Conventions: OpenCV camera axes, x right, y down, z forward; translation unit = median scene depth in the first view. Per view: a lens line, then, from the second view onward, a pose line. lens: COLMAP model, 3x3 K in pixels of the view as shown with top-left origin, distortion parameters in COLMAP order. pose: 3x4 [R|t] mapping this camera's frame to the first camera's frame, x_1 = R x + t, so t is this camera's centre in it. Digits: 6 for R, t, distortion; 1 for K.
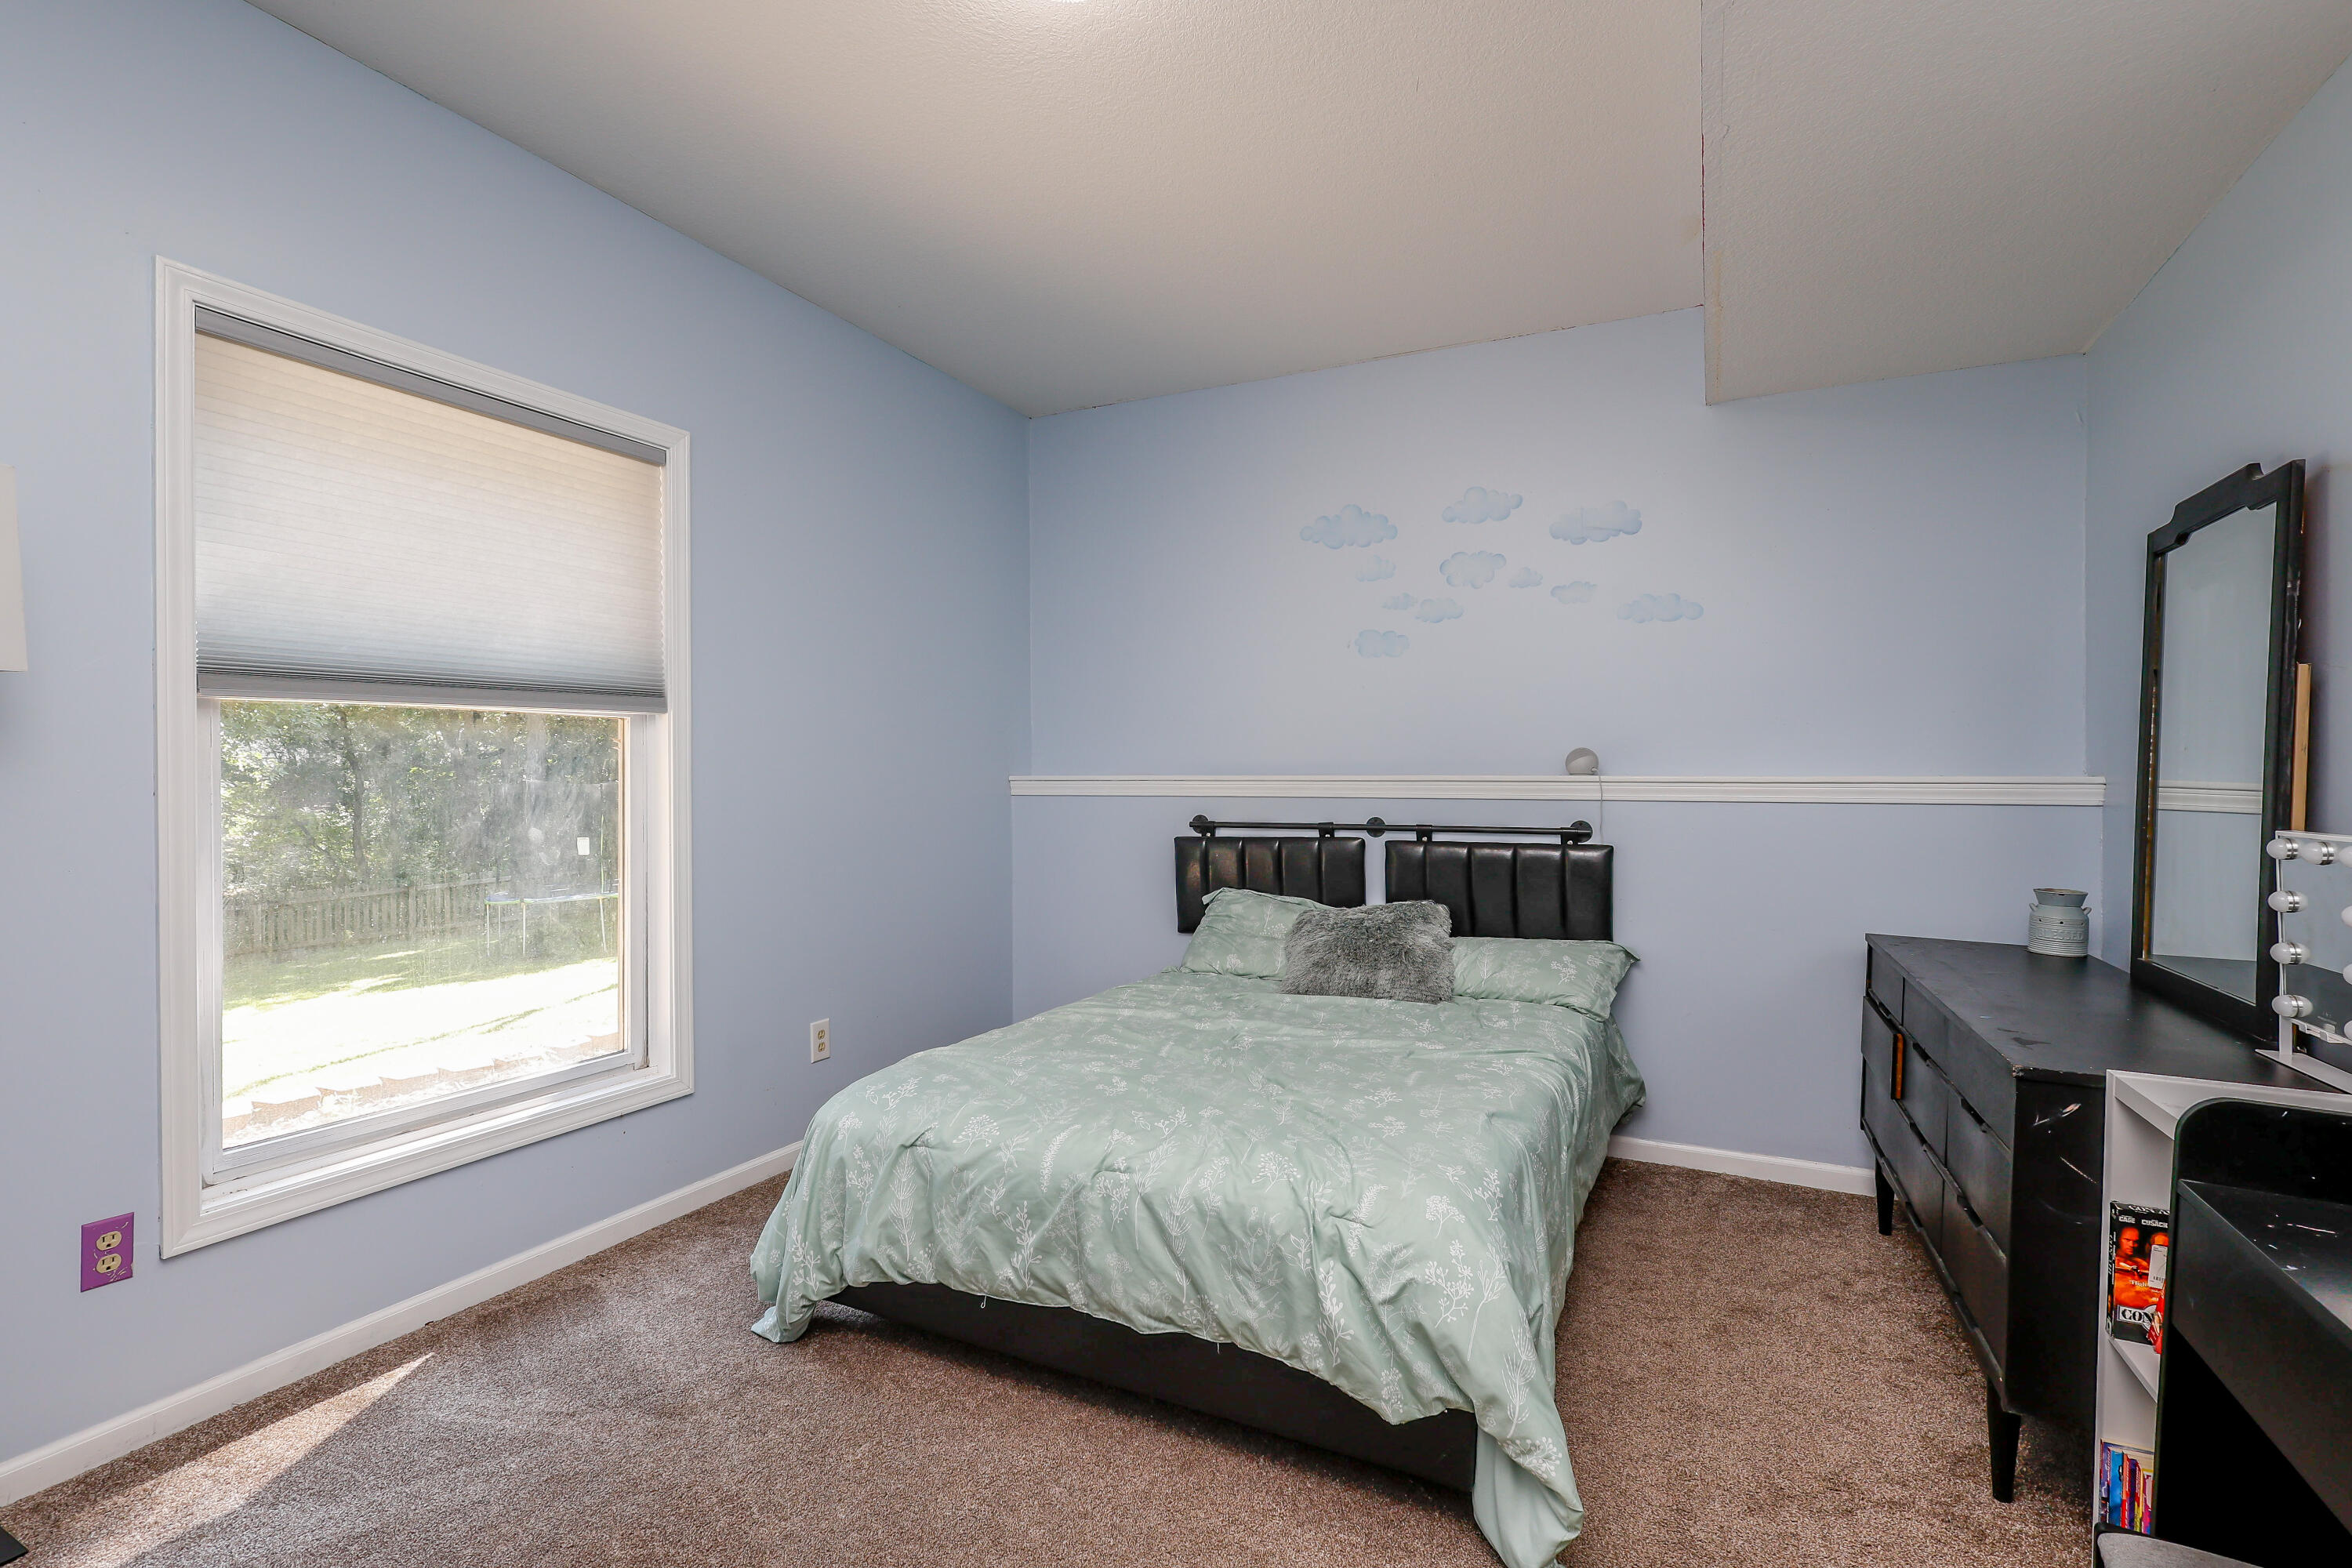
lens RADIAL K [[1092.2, 0, 1177.6], [0, 1092.2, 786.6], [0, 0, 1]] dist [-0.002071, -0.000331]
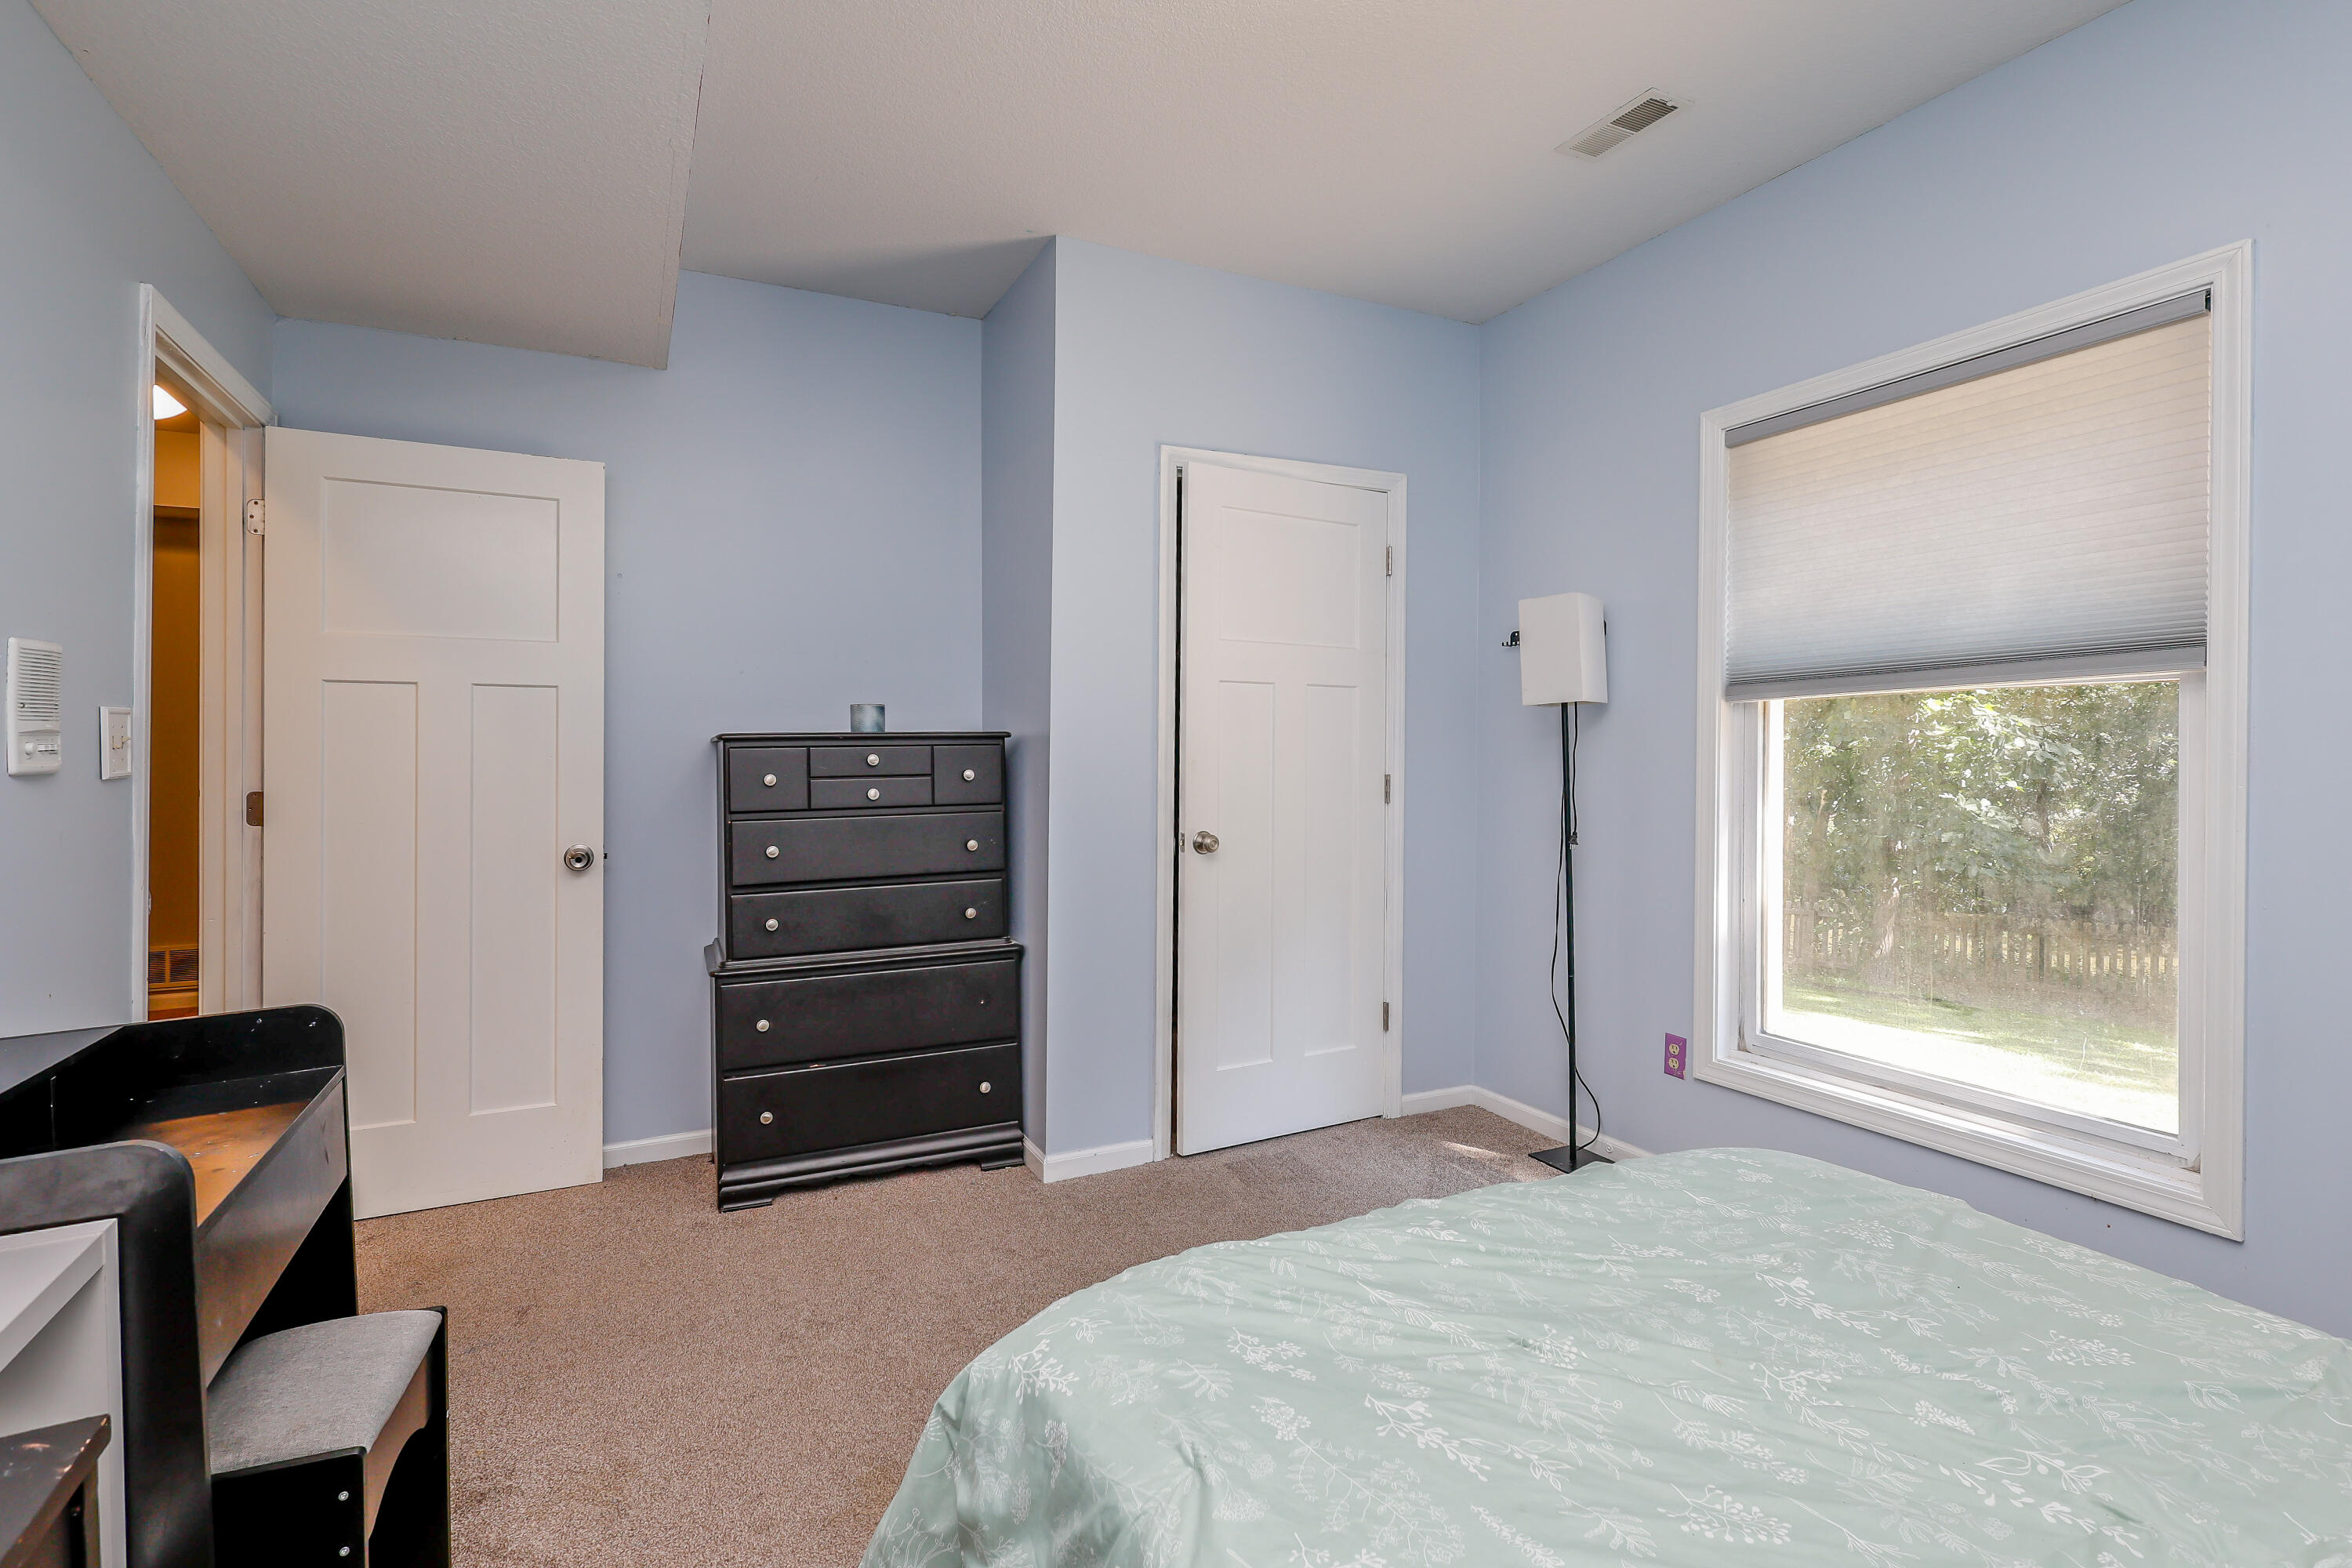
lens RADIAL K [[1092.2, 0, 1176.8], [0, 1092.2, 769.1], [0, 0, 1]] dist [-0.002071, -0.000331]
pose [[-0.601644, 0.011516, -0.798681, 0.664860], [-0.009572, 0.999720, 0.021626, -0.017978], [0.798707, 0.020656, -0.601365, 1.255696]]
